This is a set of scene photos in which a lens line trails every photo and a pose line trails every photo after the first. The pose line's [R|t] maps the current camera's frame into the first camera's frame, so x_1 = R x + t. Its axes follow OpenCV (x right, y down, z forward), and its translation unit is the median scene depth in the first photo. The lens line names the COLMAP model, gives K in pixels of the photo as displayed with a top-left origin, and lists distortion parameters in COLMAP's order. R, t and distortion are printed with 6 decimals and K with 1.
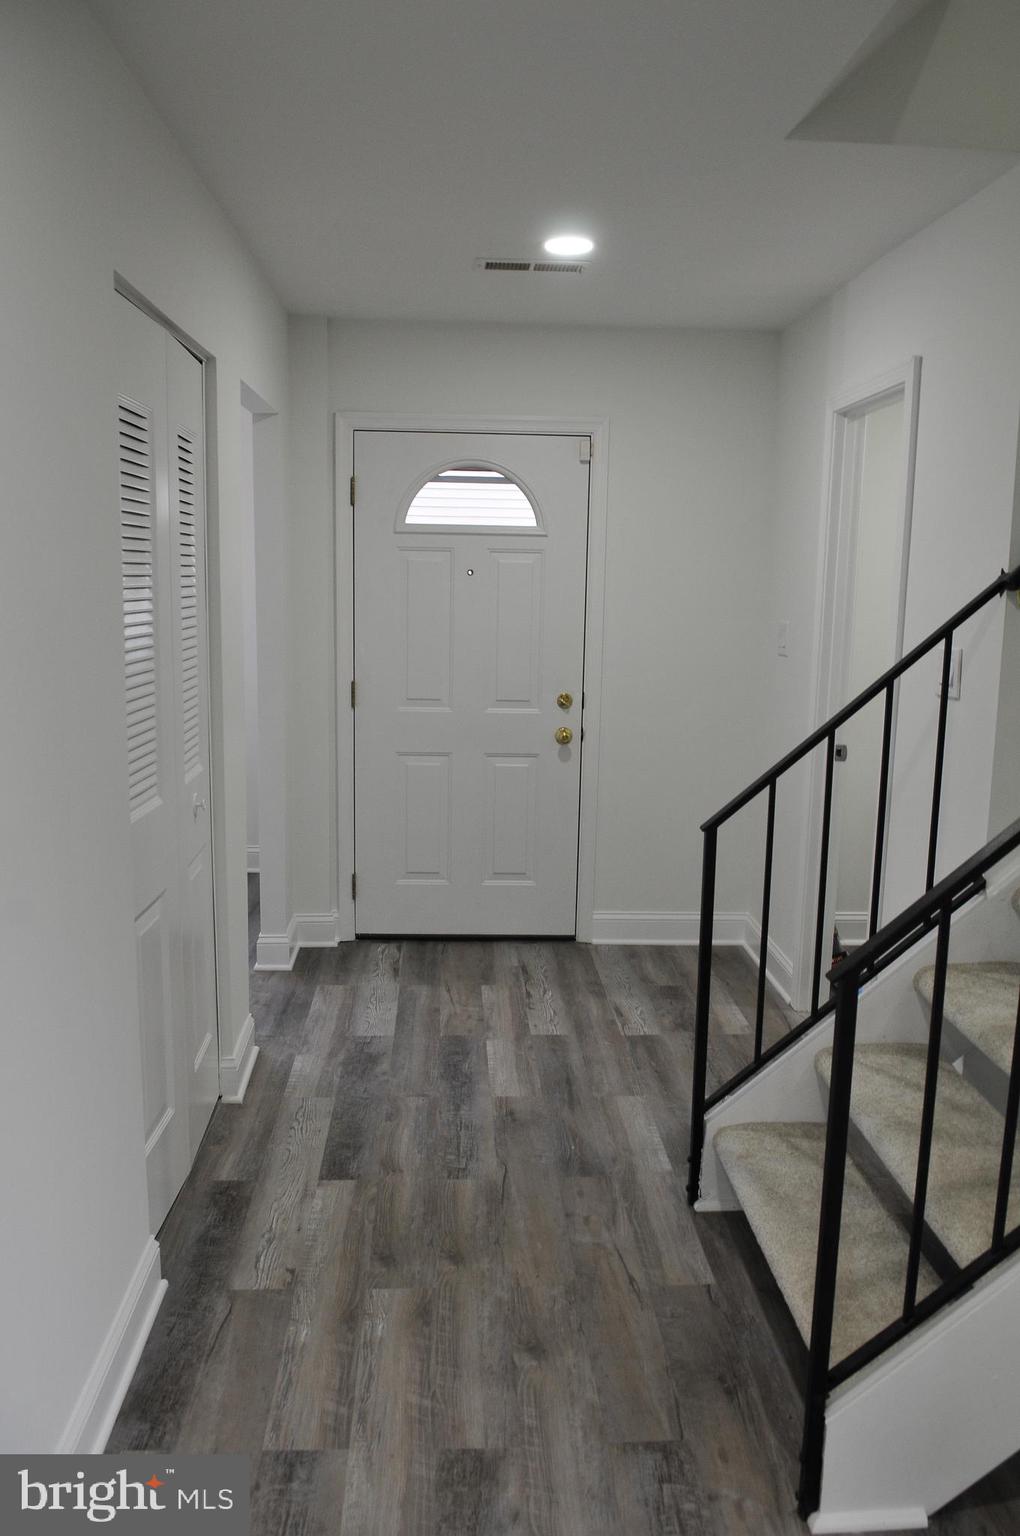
lens RADIAL K [[1146.8, 0, 510.0], [0, 1146.8, 768.0], [0, 0, 1]] dist [0.012970, -0.090524]
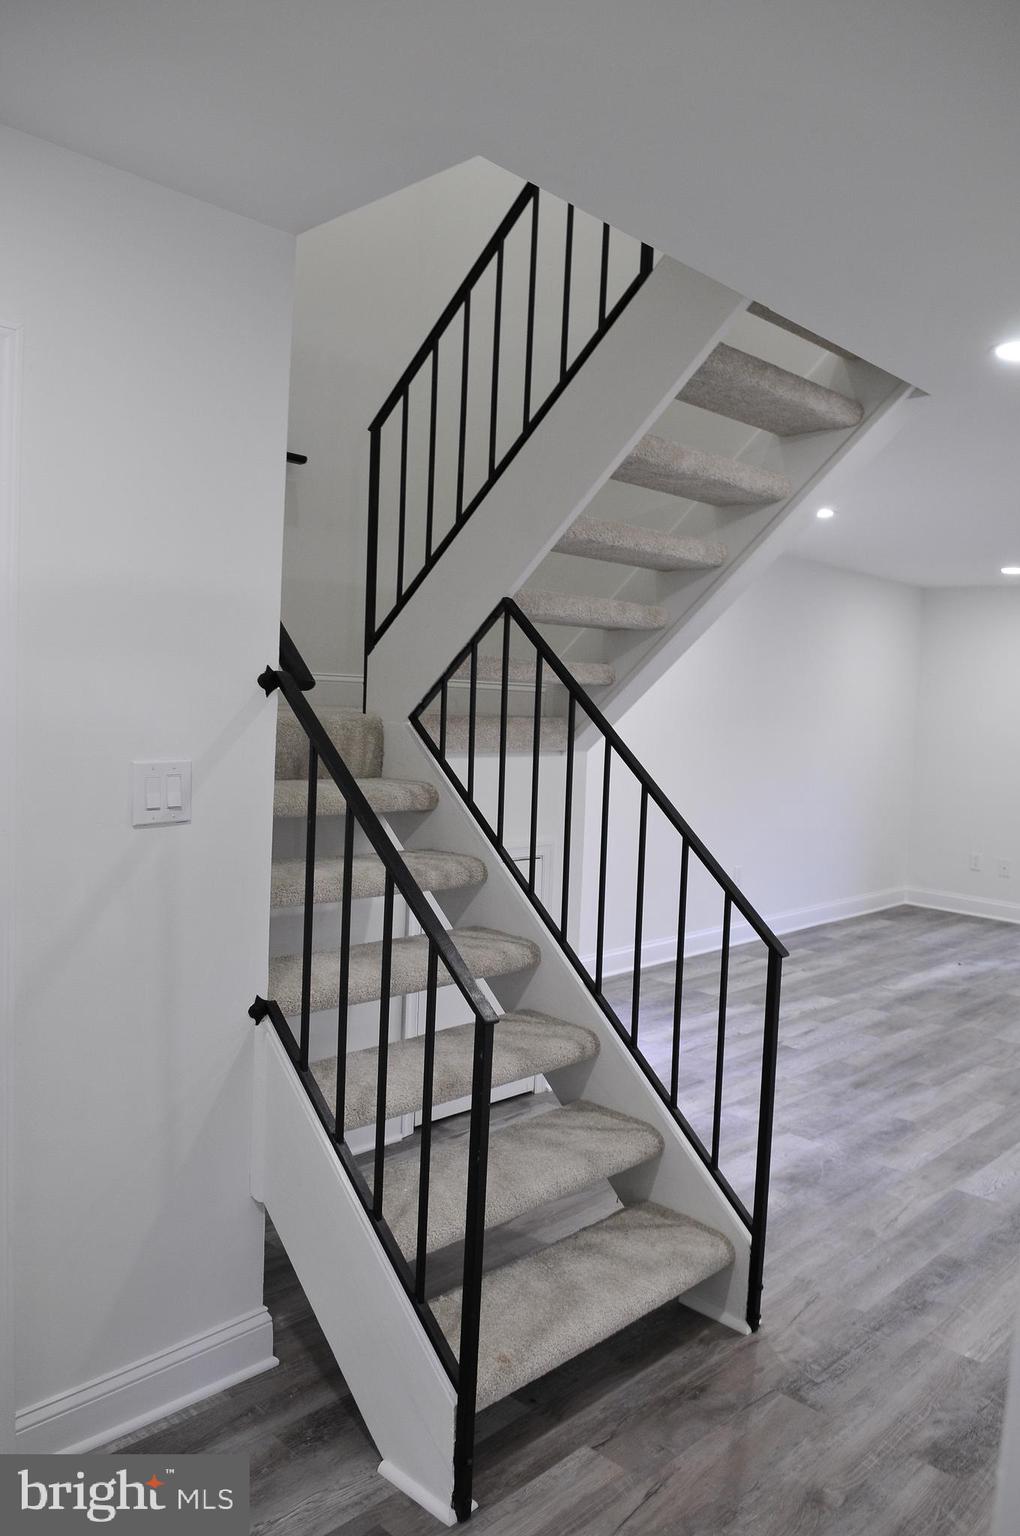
lens RADIAL K [[1138.8, 0, 510.0], [0, 1138.8, 768.0], [0, 0, 1]] dist [-0.041966, -0.013717]
pose [[-0.677461, -0.100184, 0.728704, -0.329580], [0.066986, 0.978162, 0.196756, -0.232528], [-0.732503, 0.182107, -0.655955, 1.305478]]
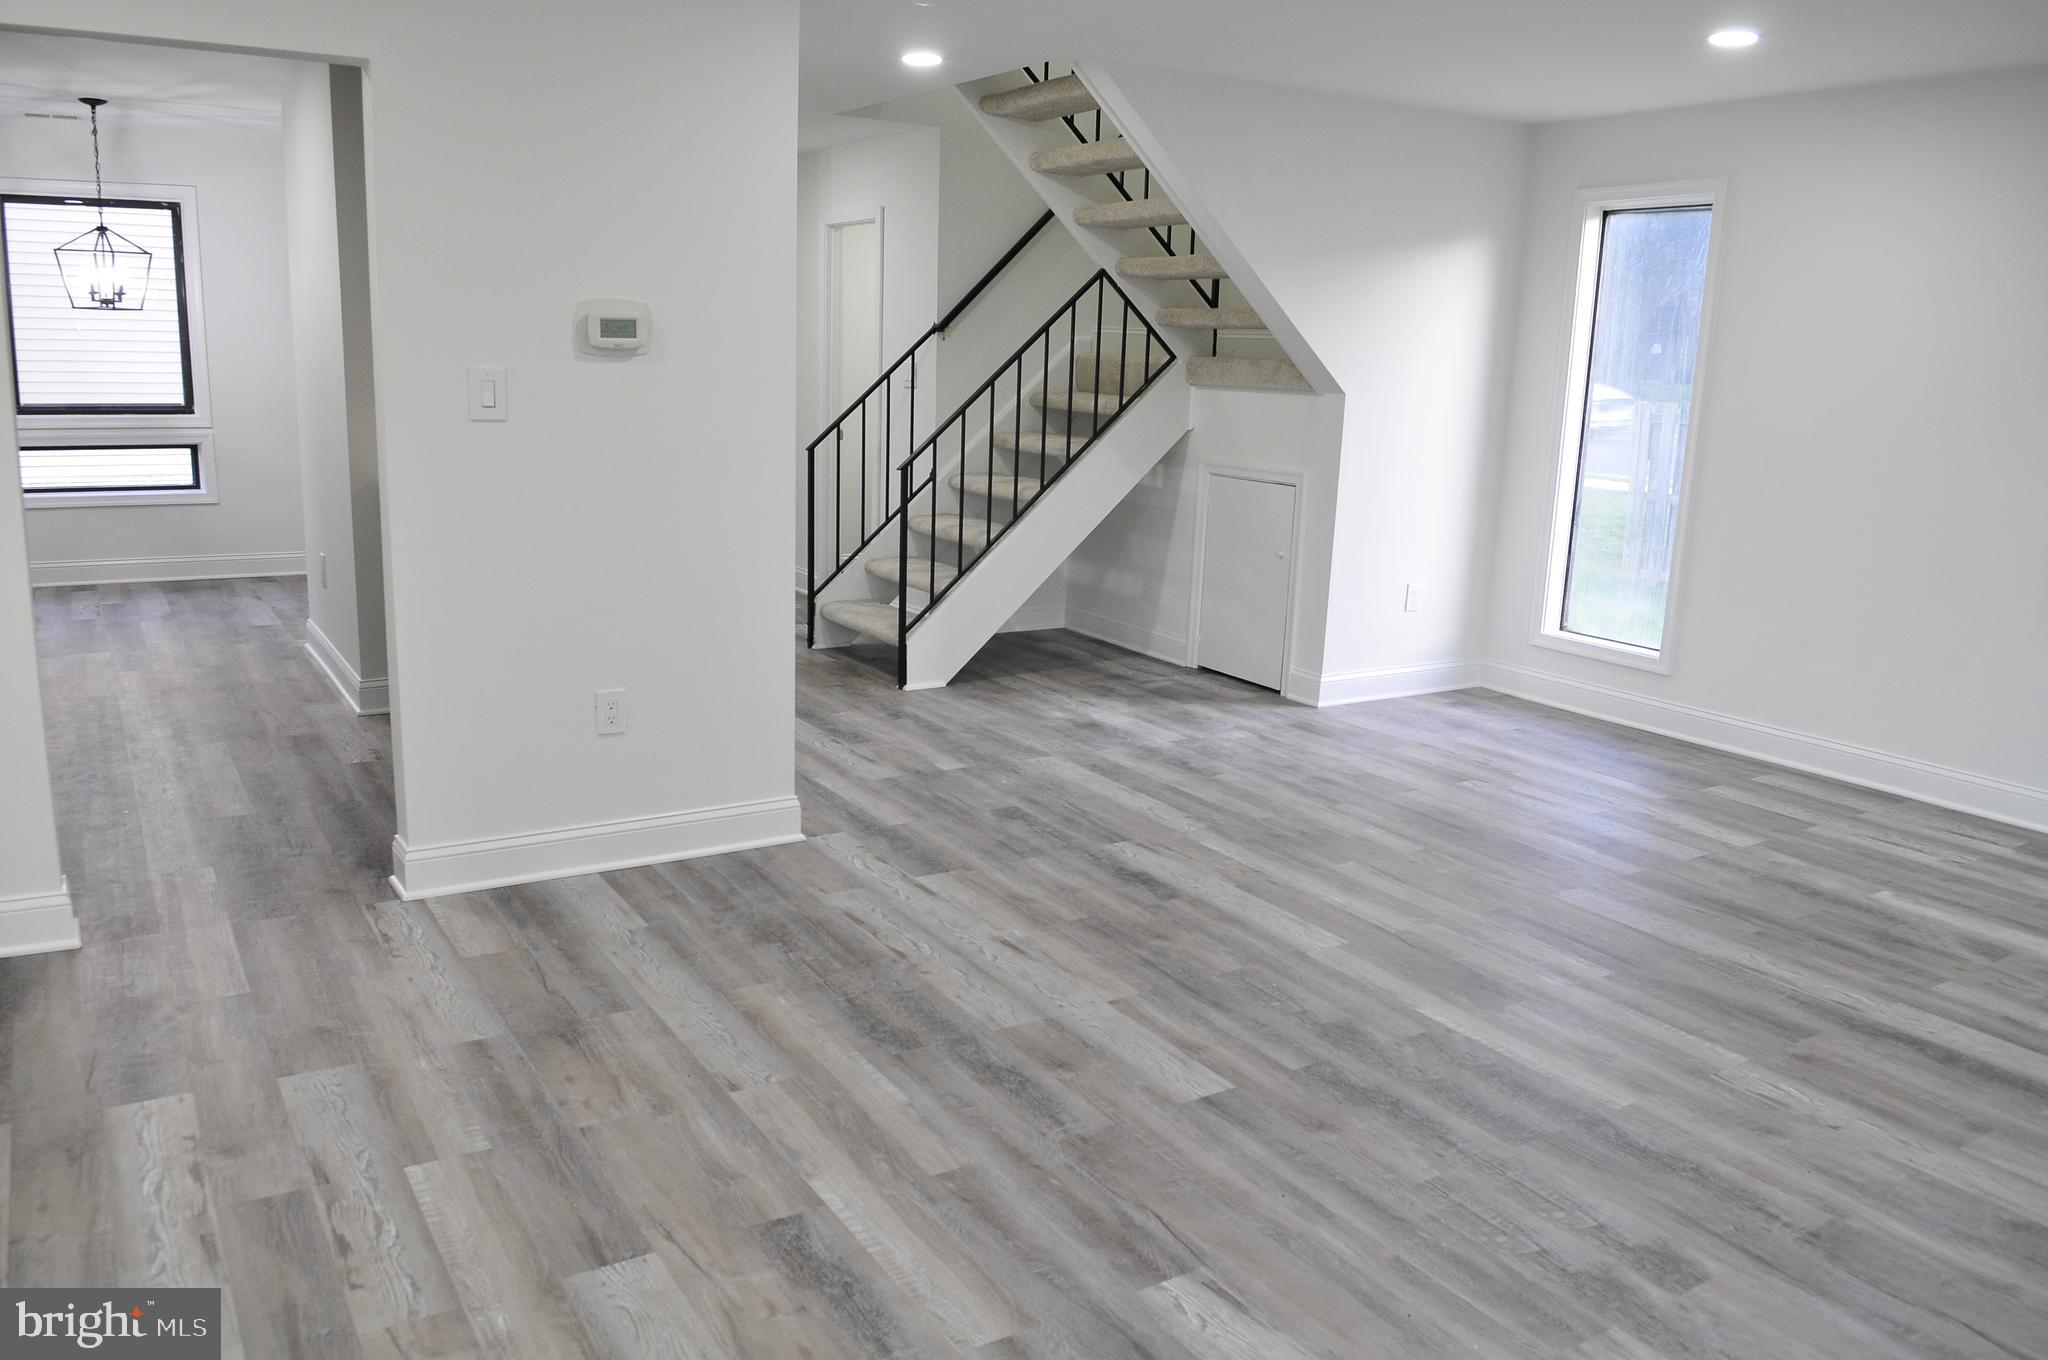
lens RADIAL K [[1518.4, 0, 1030.3], [0, 1518.4, 688.2], [0, 0, 1]] dist [-0.041966, -0.013717]
pose [[0.871441, -0.096267, 0.480961, -0.727756], [0.065388, 0.994600, 0.080599, 0.251673], [-0.486123, -0.038788, 0.873029, -1.373678]]
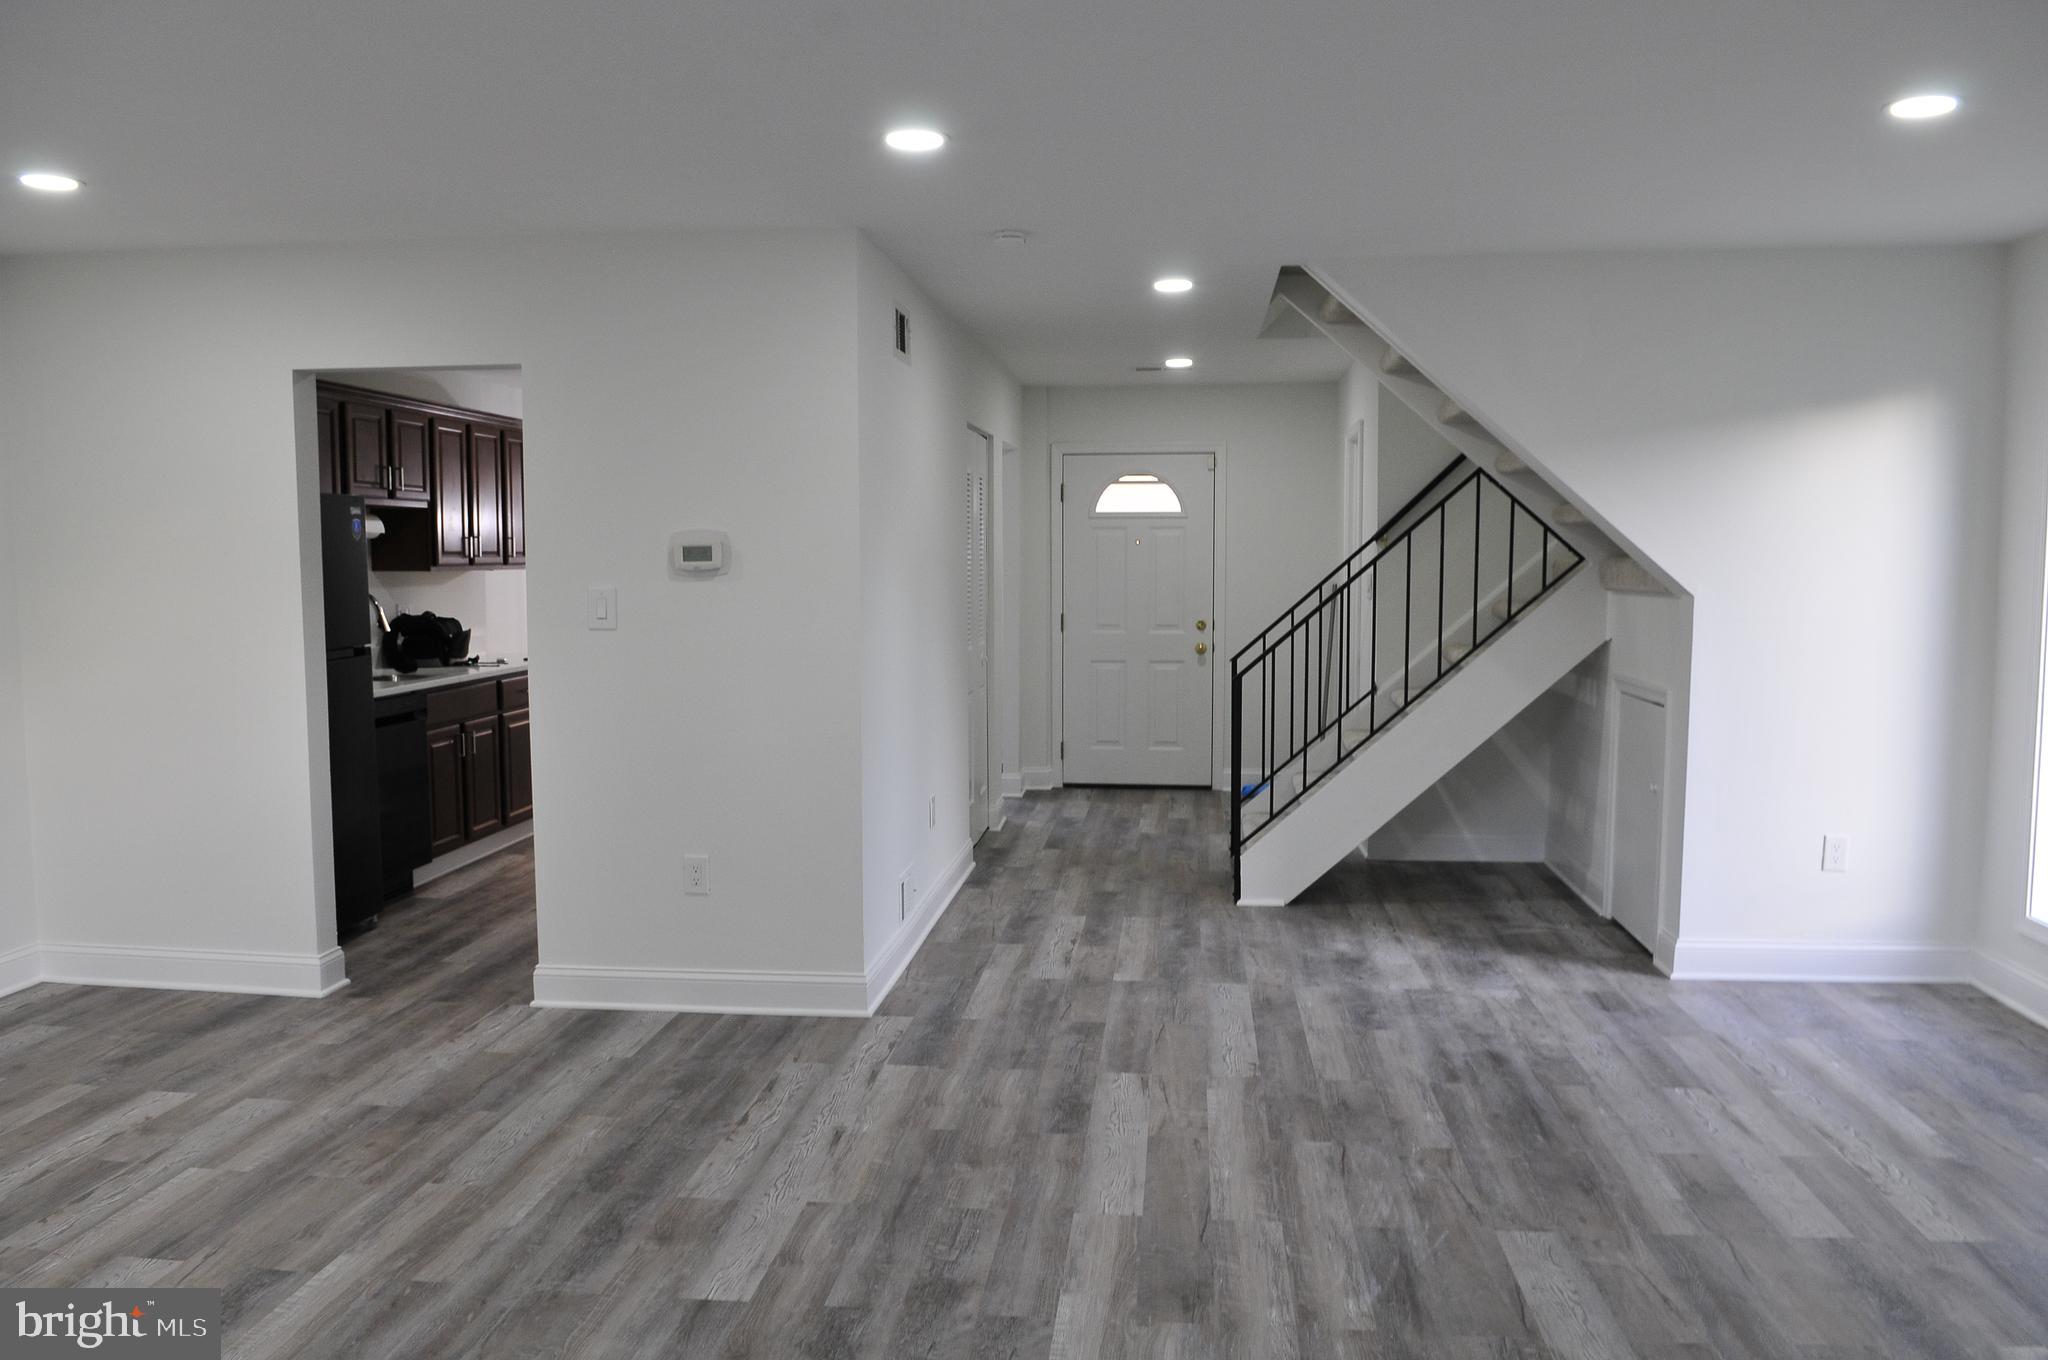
lens RADIAL K [[1518.4, 0, 1030.3], [0, 1518.4, 688.2], [0, 0, 1]] dist [-0.041966, -0.013717]
pose [[0.987428, -0.008610, -0.157835, 0.217248], [-0.004420, 0.996621, -0.082015, 0.292308], [0.158008, 0.081681, 0.984054, -1.534164]]
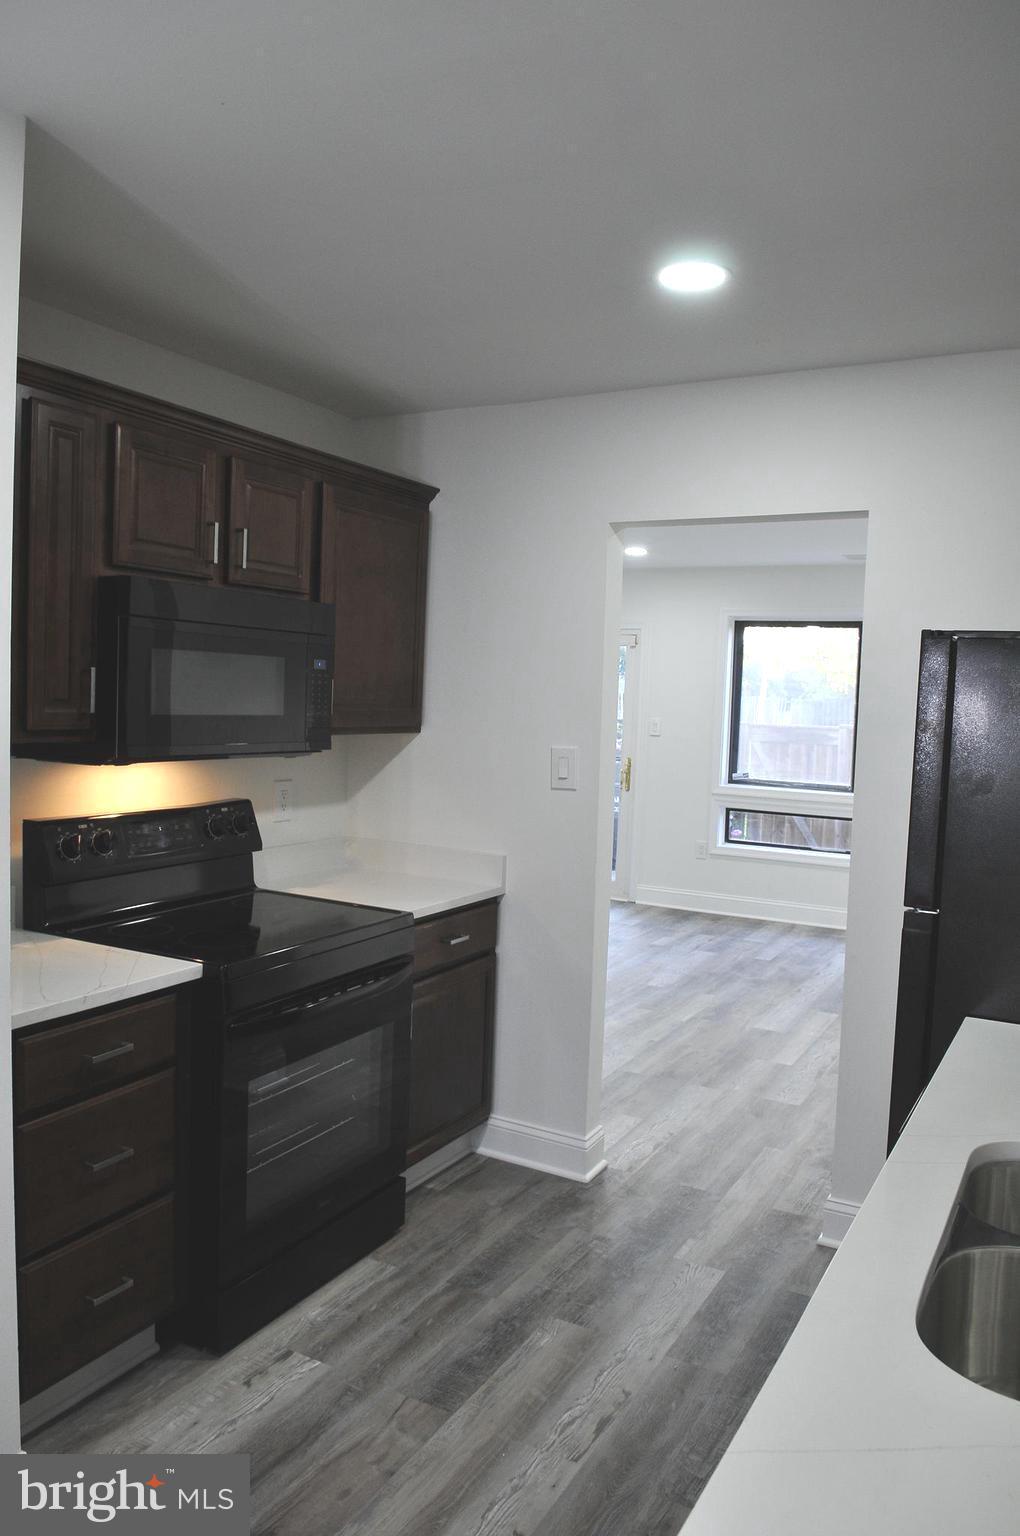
lens RADIAL K [[1146.8, 0, 510.0], [0, 1146.8, 768.0], [0, 0, 1]] dist [0.012970, -0.090524]
pose [[-0.850757, -0.088522, 0.518051, -1.121204], [0.033969, 0.974390, 0.222283, -0.210794], [-0.524461, 0.206706, -0.825962, 1.060396]]
